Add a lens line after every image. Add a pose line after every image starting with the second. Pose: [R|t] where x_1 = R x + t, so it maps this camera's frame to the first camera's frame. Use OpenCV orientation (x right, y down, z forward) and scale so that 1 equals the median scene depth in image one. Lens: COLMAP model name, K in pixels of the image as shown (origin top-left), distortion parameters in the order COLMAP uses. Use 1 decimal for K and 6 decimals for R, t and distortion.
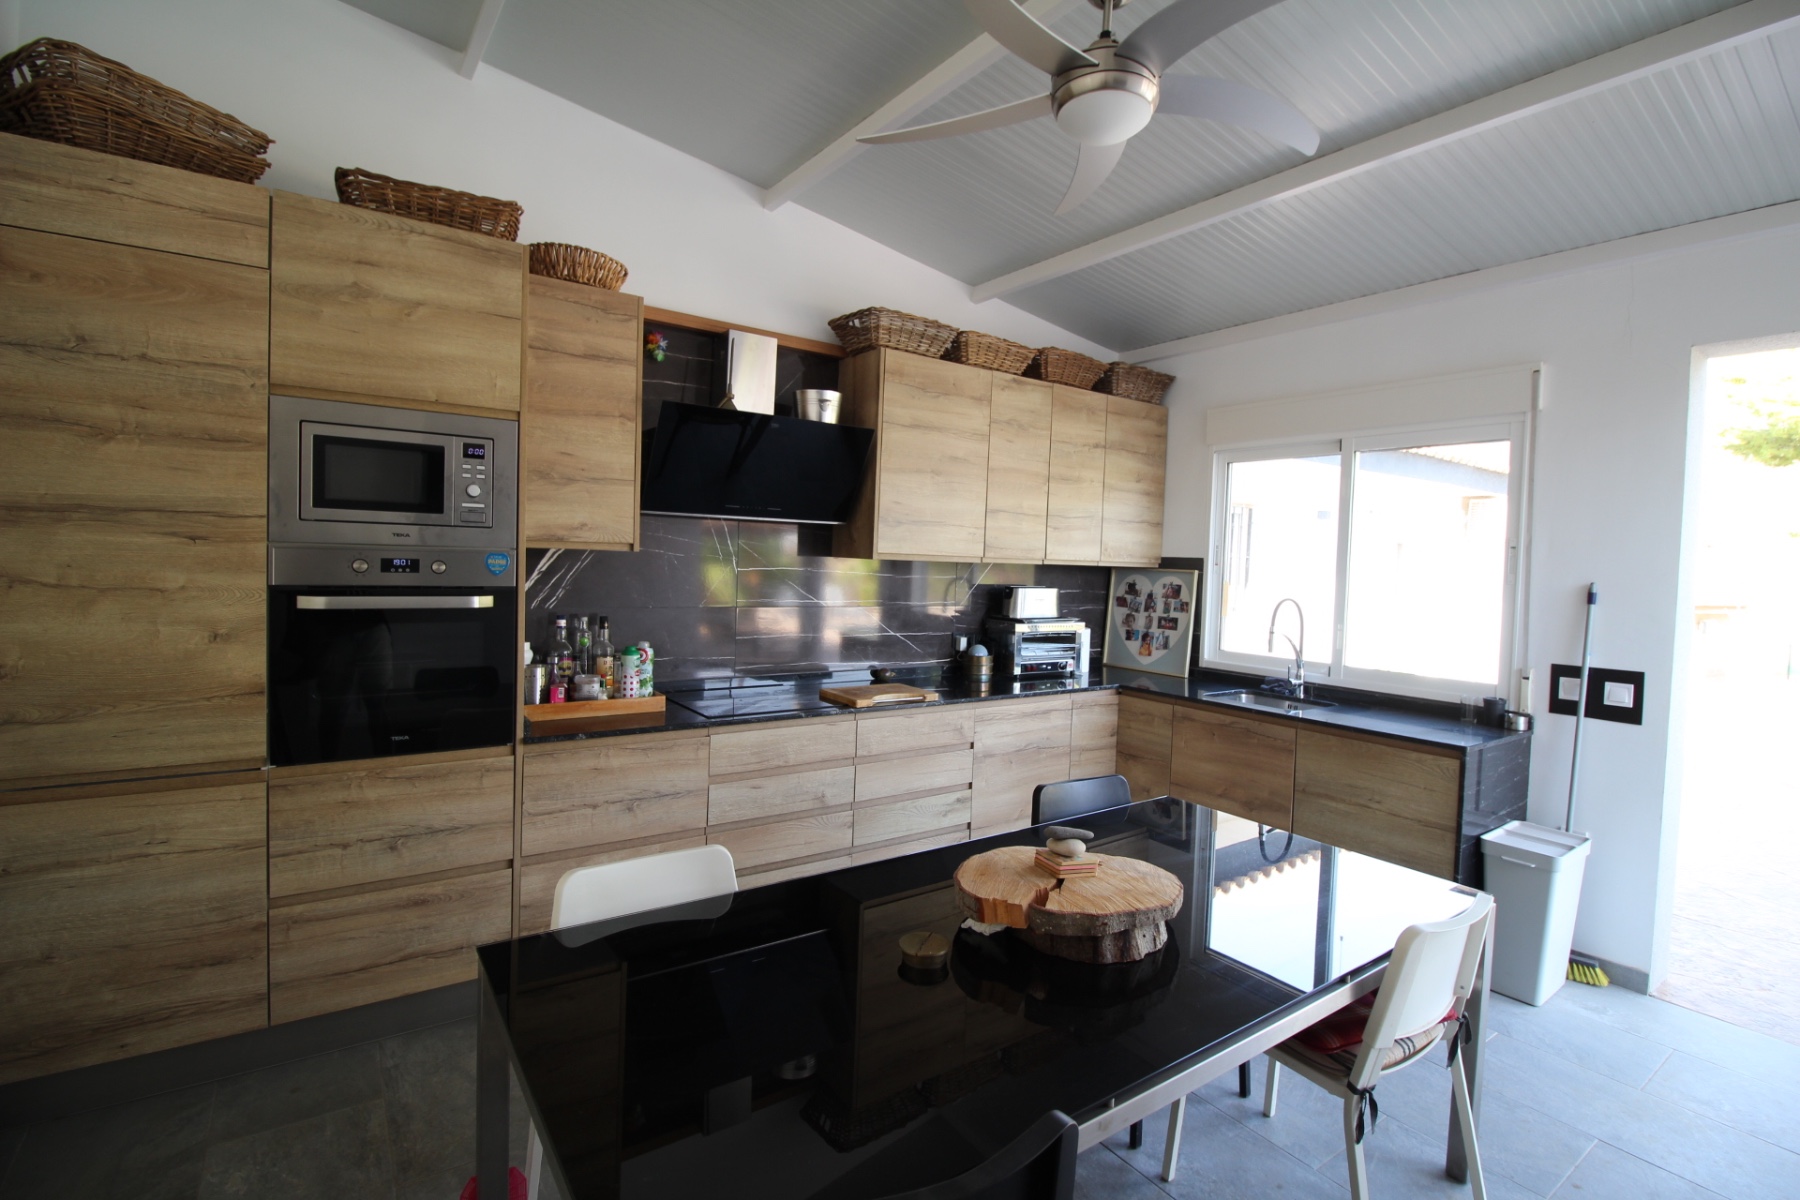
lens RADIAL K [[828.6, 0, 902.6], [0, 828.6, 594.5], [0, 0, 1]] dist [-0.025036, -0.000952]
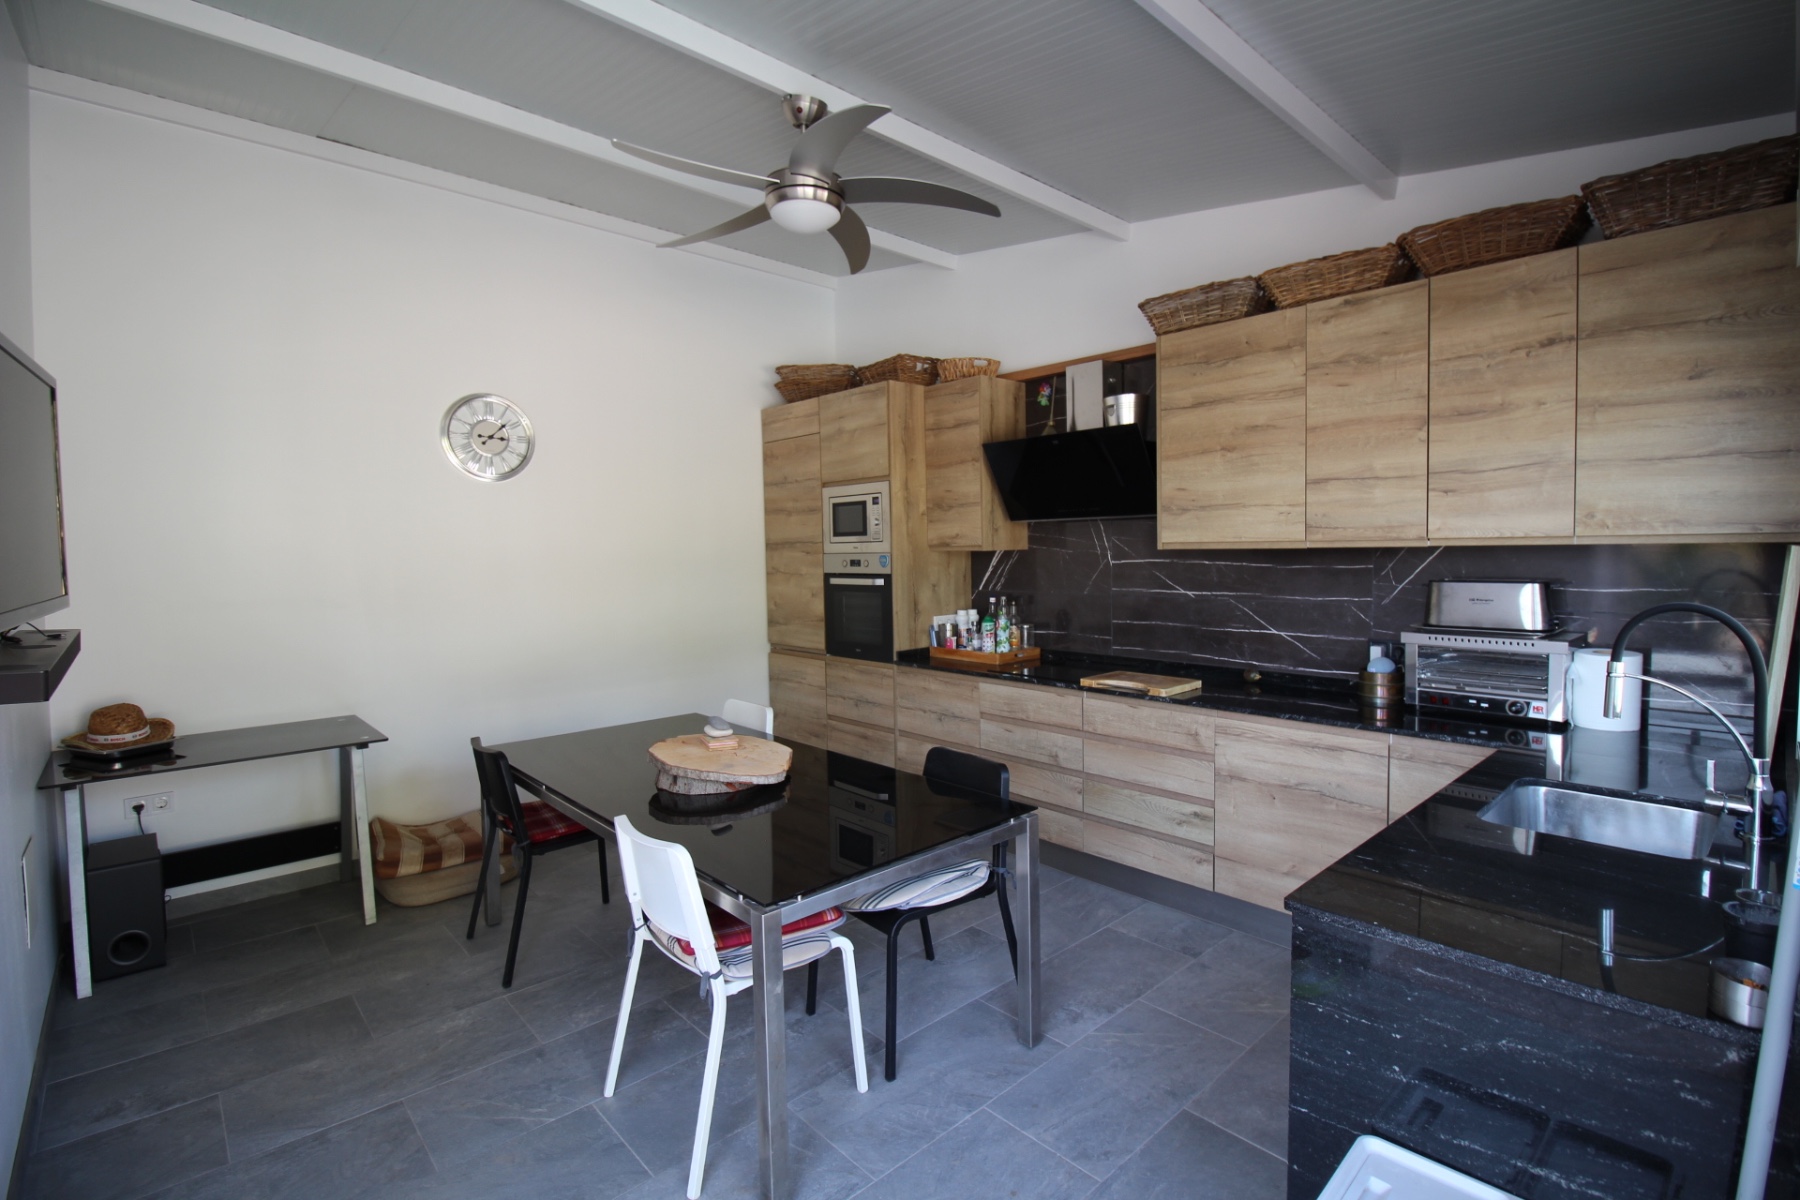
lens RADIAL K [[828.6, 0, 903.1], [0, 828.6, 596.5], [0, 0, 1]] dist [-0.025036, -0.000952]
pose [[0.119856, 0.021675, -0.992555, 0.964762], [-0.025543, 0.999498, 0.018742, 0.003624], [0.992463, 0.023106, 0.120349, 0.603599]]
